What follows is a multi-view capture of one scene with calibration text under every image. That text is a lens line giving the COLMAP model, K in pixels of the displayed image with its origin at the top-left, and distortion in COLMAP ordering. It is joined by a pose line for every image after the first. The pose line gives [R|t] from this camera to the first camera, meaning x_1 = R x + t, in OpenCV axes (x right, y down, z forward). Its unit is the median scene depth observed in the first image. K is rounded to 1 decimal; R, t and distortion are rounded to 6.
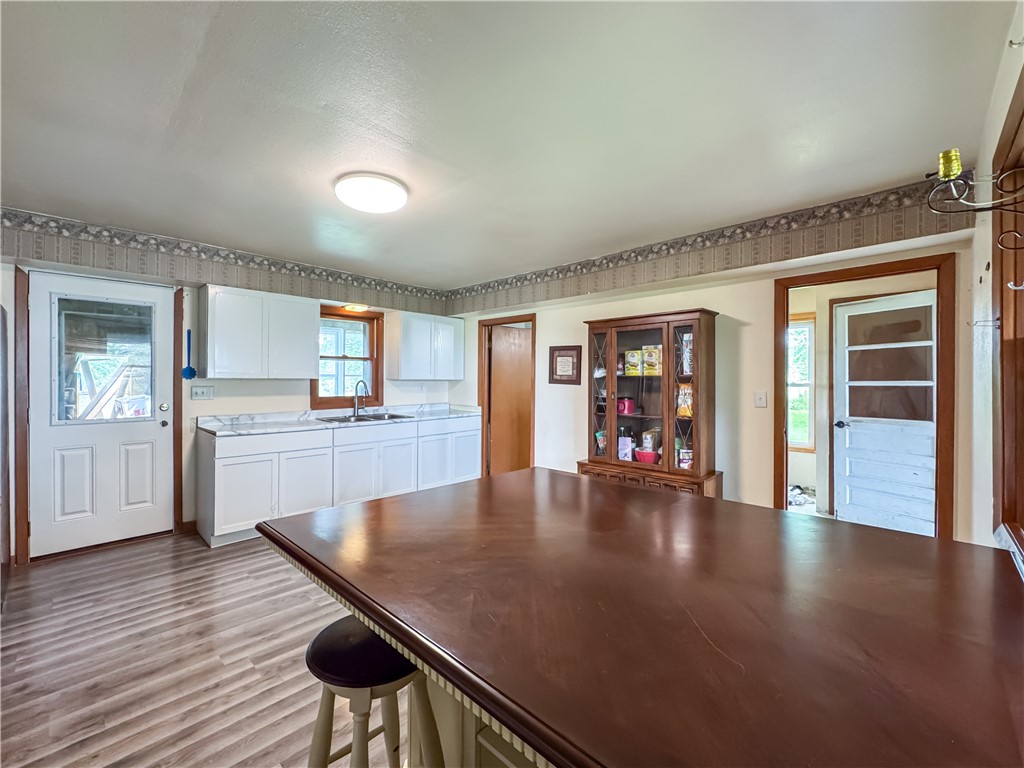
lens RADIAL K [[433.8, 0, 509.4], [0, 433.8, 378.8], [0, 0, 1]] dist [-0.001301, 0.000609]
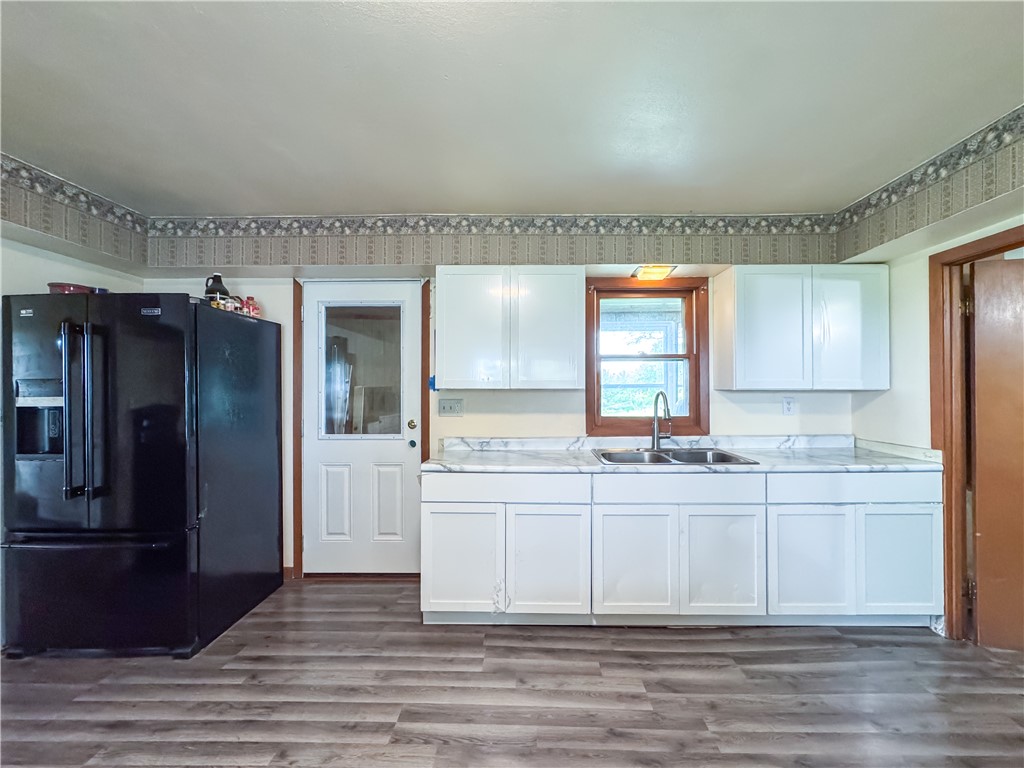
lens RADIAL K [[433.8, 0, 516.4], [0, 433.8, 384.5], [0, 0, 1]] dist [-0.001301, 0.000609]
pose [[0.667041, -0.016841, -0.744831, -0.027595], [0.004283, 0.999815, -0.018770, 0.004123], [0.745009, 0.009330, 0.666989, 0.429833]]
